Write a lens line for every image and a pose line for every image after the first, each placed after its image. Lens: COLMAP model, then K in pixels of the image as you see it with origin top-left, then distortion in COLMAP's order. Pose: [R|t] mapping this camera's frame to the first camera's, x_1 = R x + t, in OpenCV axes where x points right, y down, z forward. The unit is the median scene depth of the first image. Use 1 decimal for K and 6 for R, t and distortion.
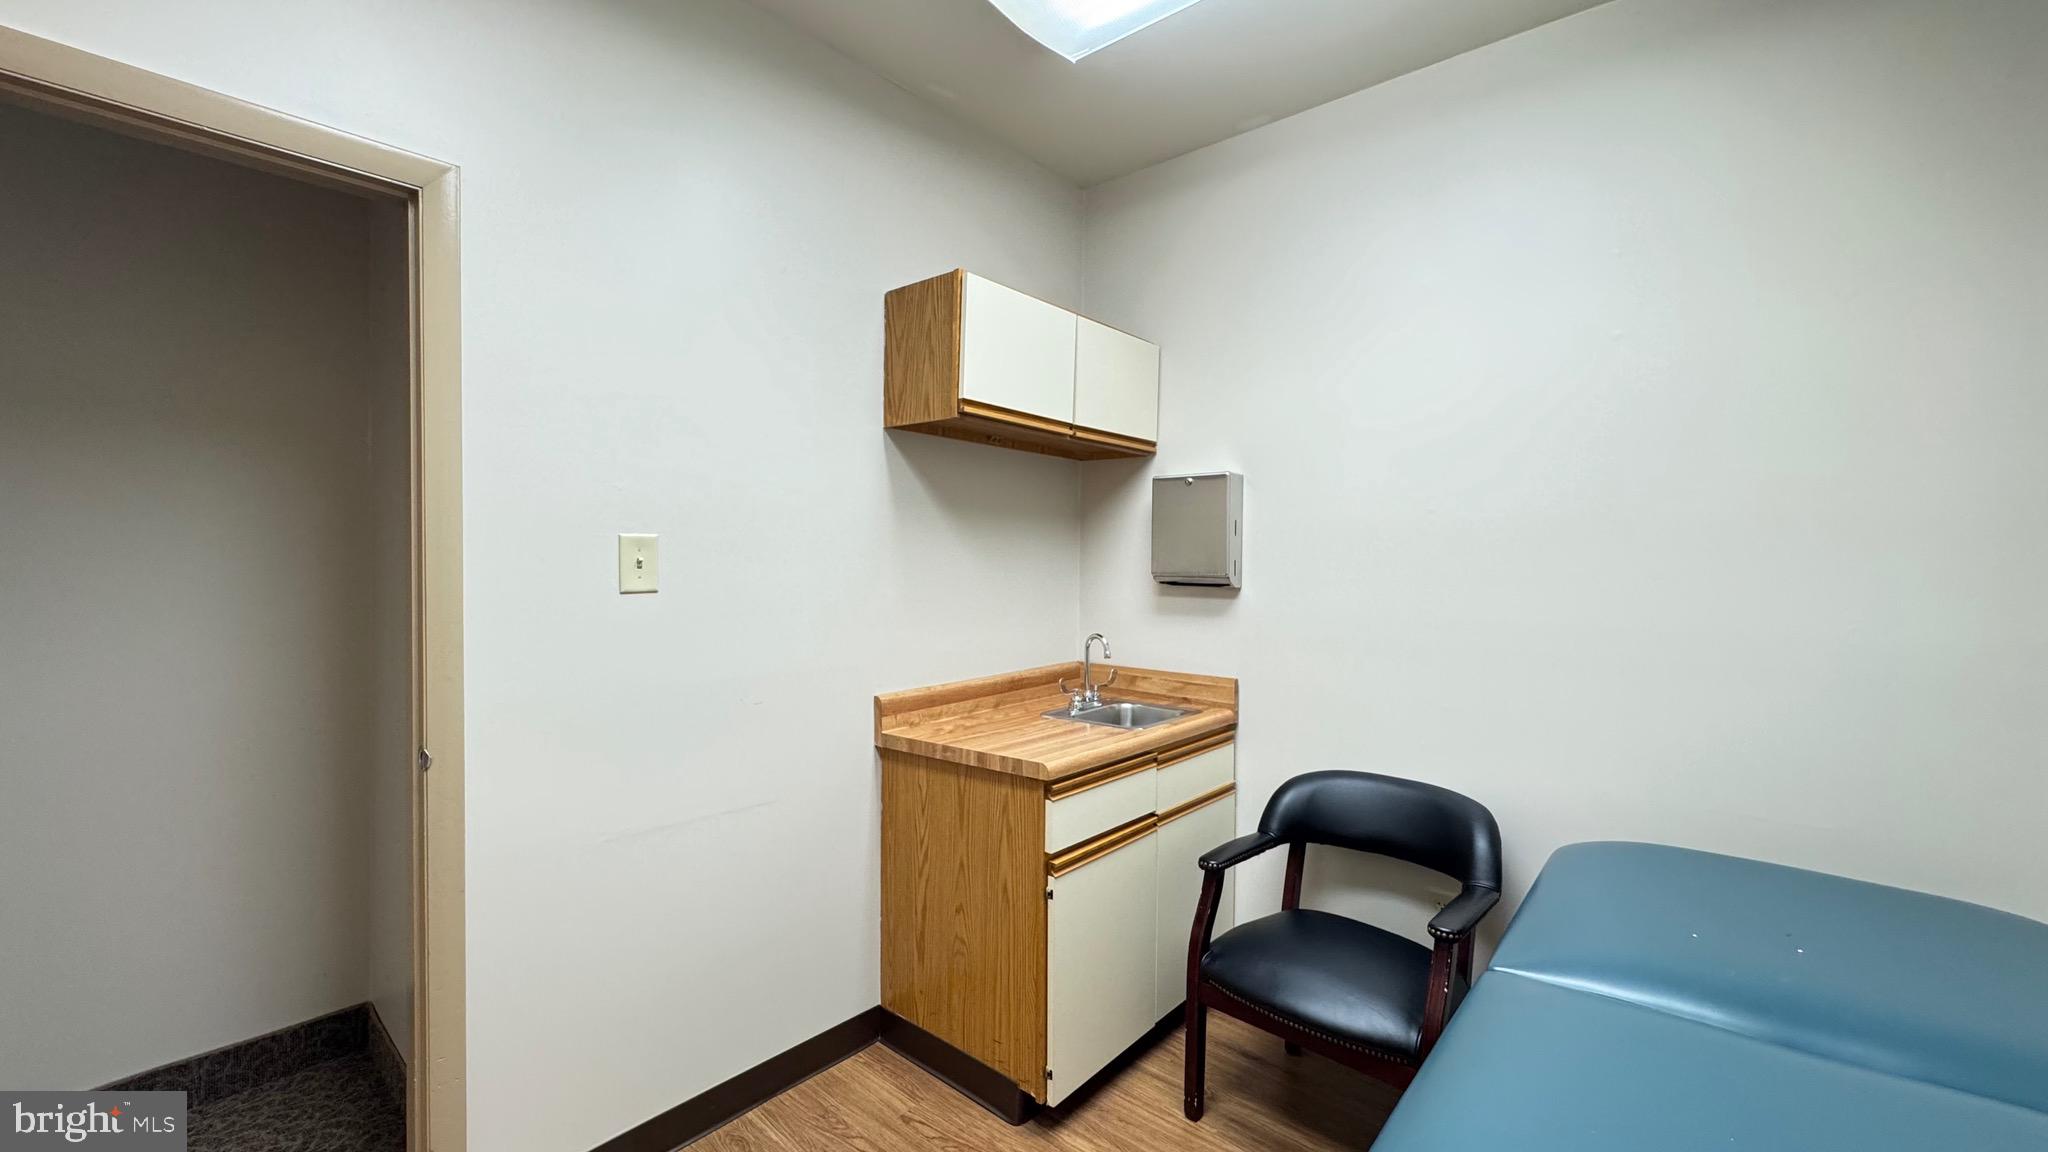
lens RADIAL K [[816.8, 0, 1025.1], [0, 816.8, 572.6], [0, 0, 1]] dist [-0.002014, -0.000278]
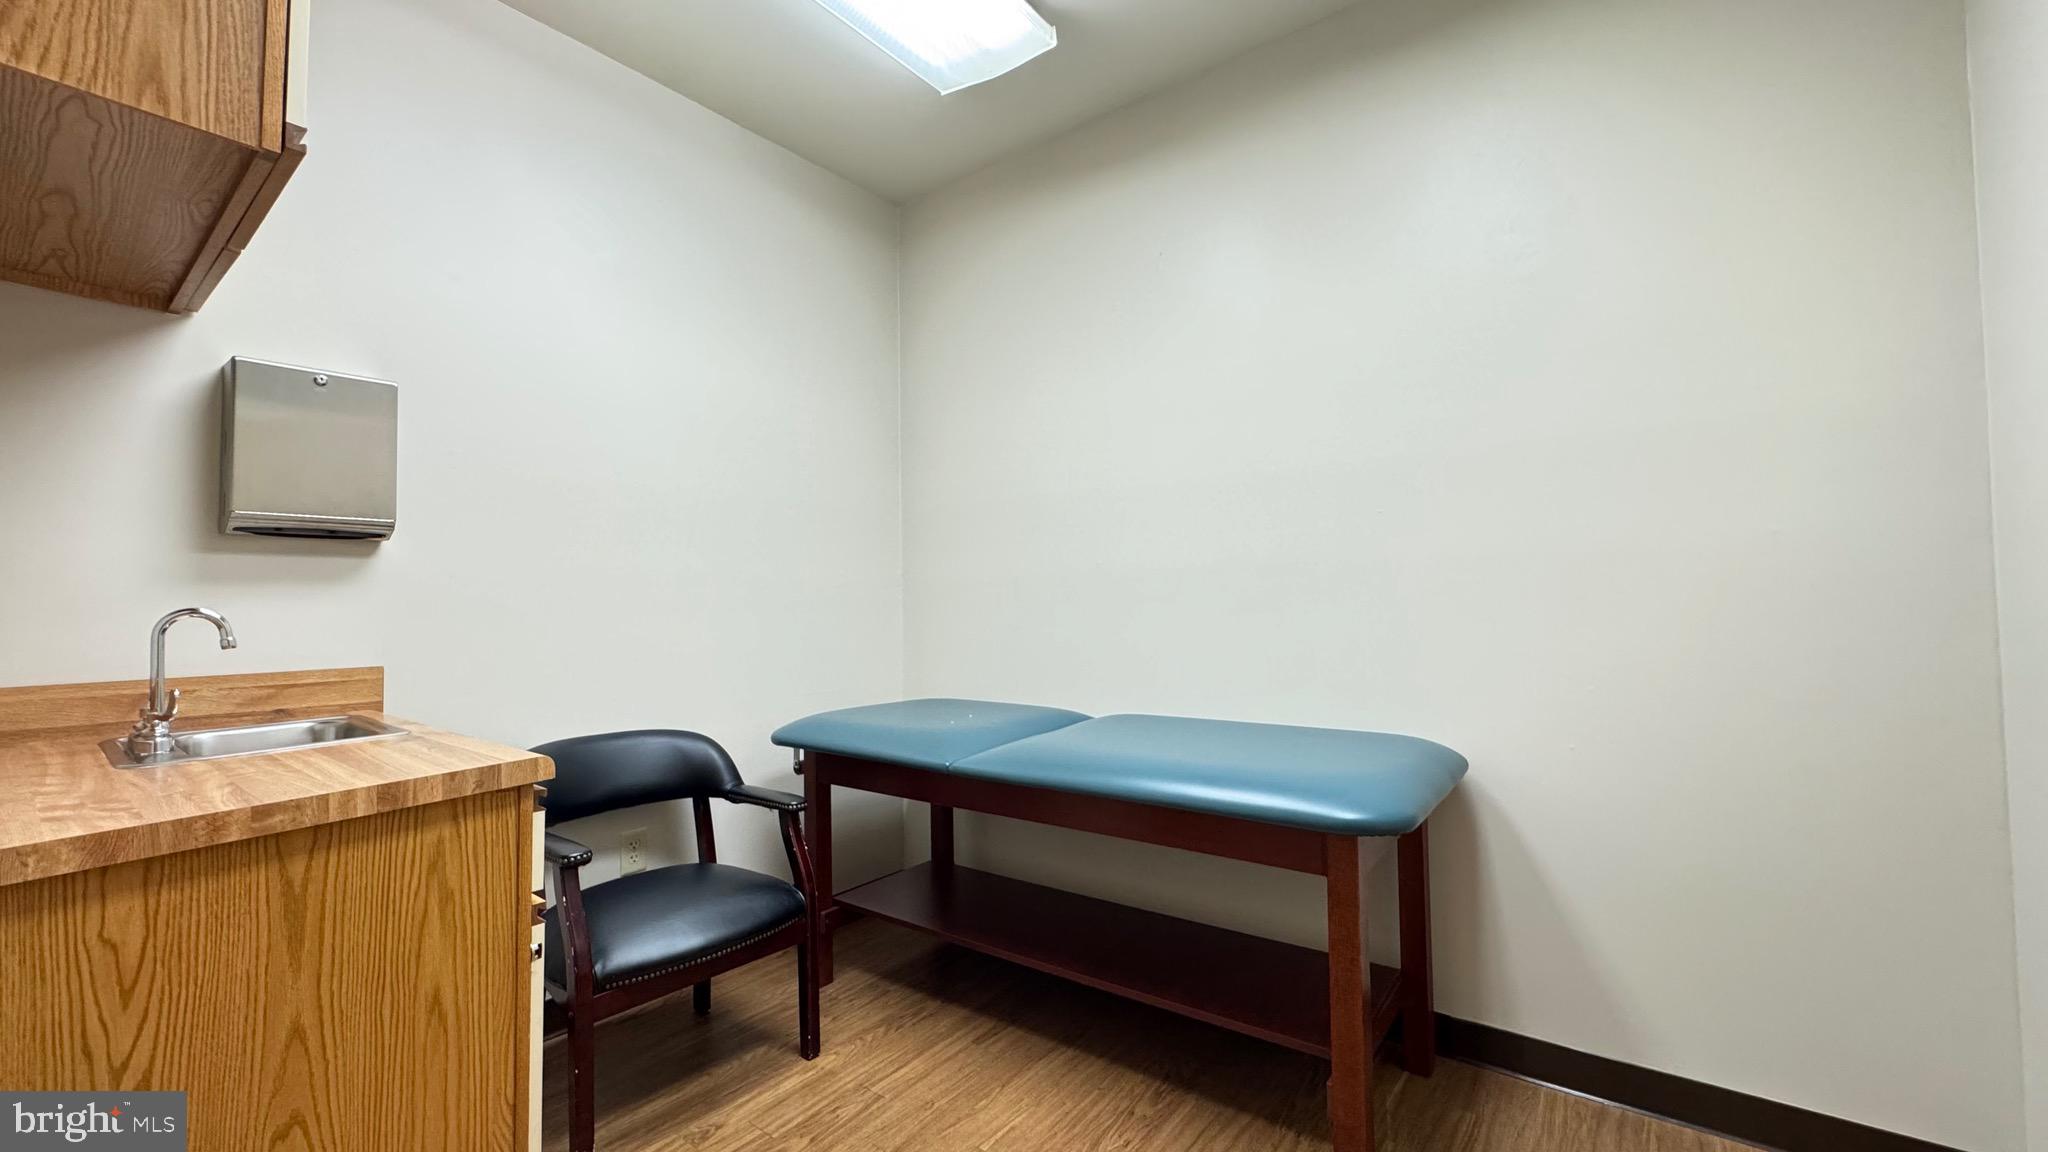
lens RADIAL K [[816.8, 0, 1025.1], [0, 816.8, 572.6], [0, 0, 1]] dist [-0.002014, -0.000278]
pose [[-0.088407, 0.032748, 0.995546, -0.628810], [0.023691, 0.999246, -0.030765, 0.099022], [-0.995803, 0.020865, -0.089116, 0.589955]]
